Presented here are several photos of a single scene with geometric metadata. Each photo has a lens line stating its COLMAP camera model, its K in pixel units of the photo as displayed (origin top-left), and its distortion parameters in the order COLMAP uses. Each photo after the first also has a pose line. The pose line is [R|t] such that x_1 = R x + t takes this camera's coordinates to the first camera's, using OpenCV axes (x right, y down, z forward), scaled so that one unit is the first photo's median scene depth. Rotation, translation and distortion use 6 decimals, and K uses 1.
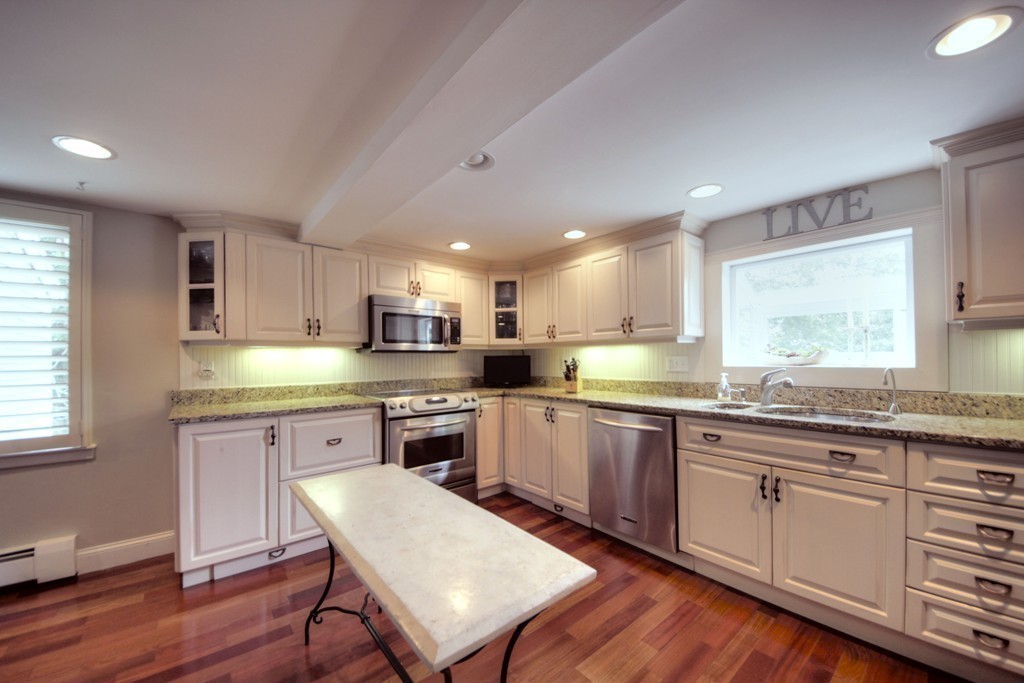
lens RADIAL K [[384.8, 0, 513.2], [0, 384.8, 358.2], [0, 0, 1]] dist [-0.000532, -0.000052]
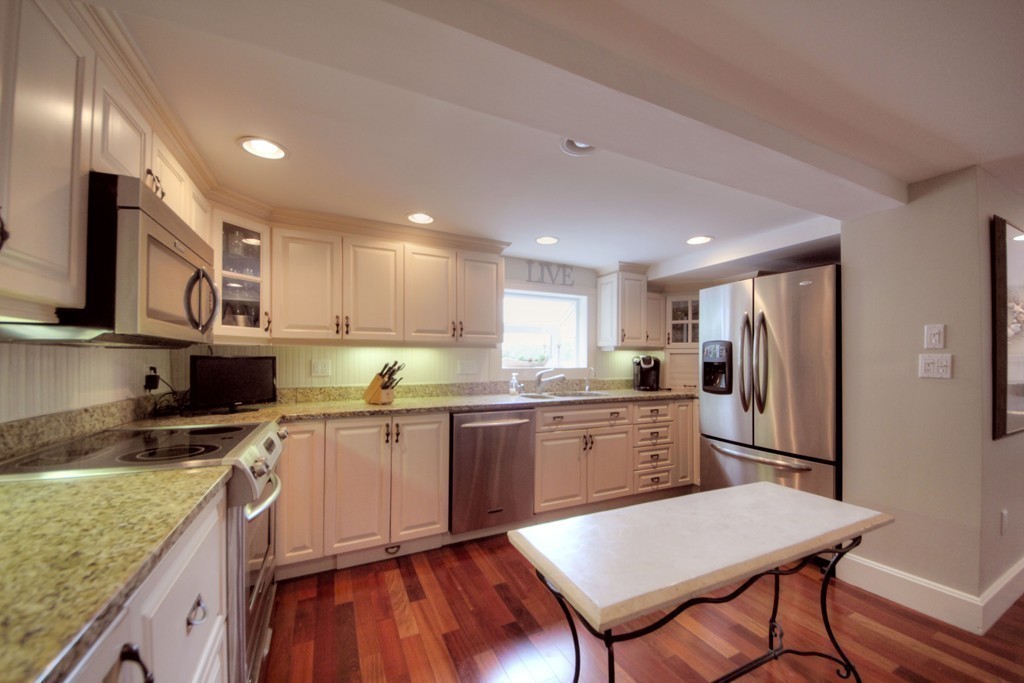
lens RADIAL K [[385.8, 0, 516.1], [0, 385.8, 355.4], [0, 0, 1]] dist [0.036707, -0.000024]
pose [[0.233795, 0.020423, 0.972071, -0.654960], [-0.007350, 0.999788, -0.019238, 0.001786], [-0.972258, -0.002647, 0.233896, 0.599296]]
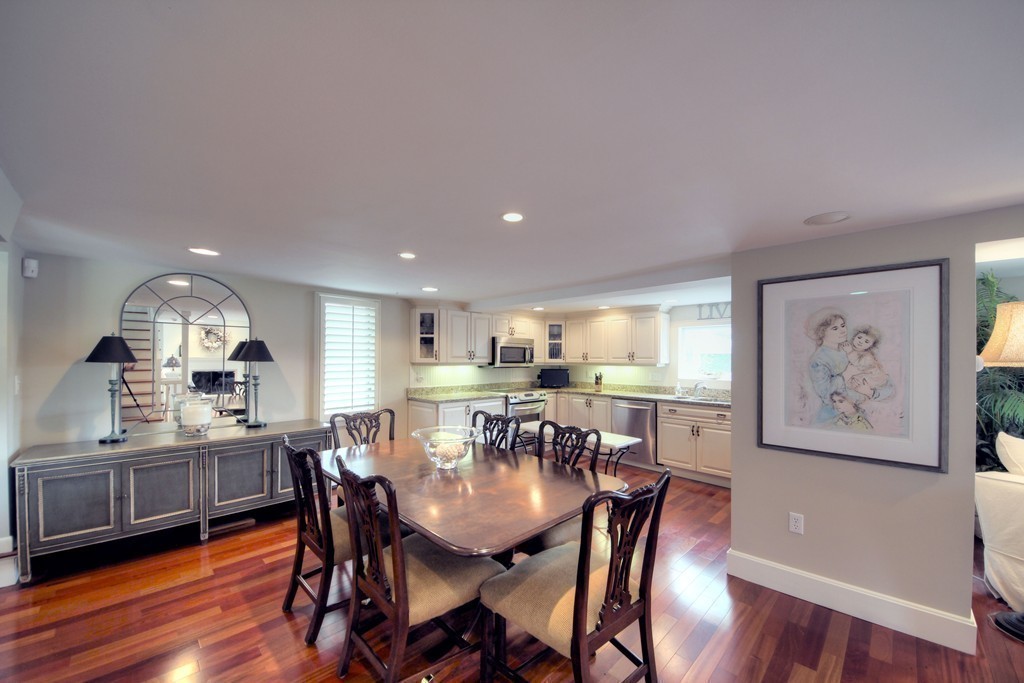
lens RADIAL K [[384.8, 0, 513.2], [0, 384.8, 358.2], [0, 0, 1]] dist [-0.000532, -0.000052]
pose [[0.996405, 0.016261, 0.083145, -0.446093], [-0.016049, 0.999866, -0.003213, -0.060031], [-0.083186, 0.001867, 0.996532, -0.859734]]
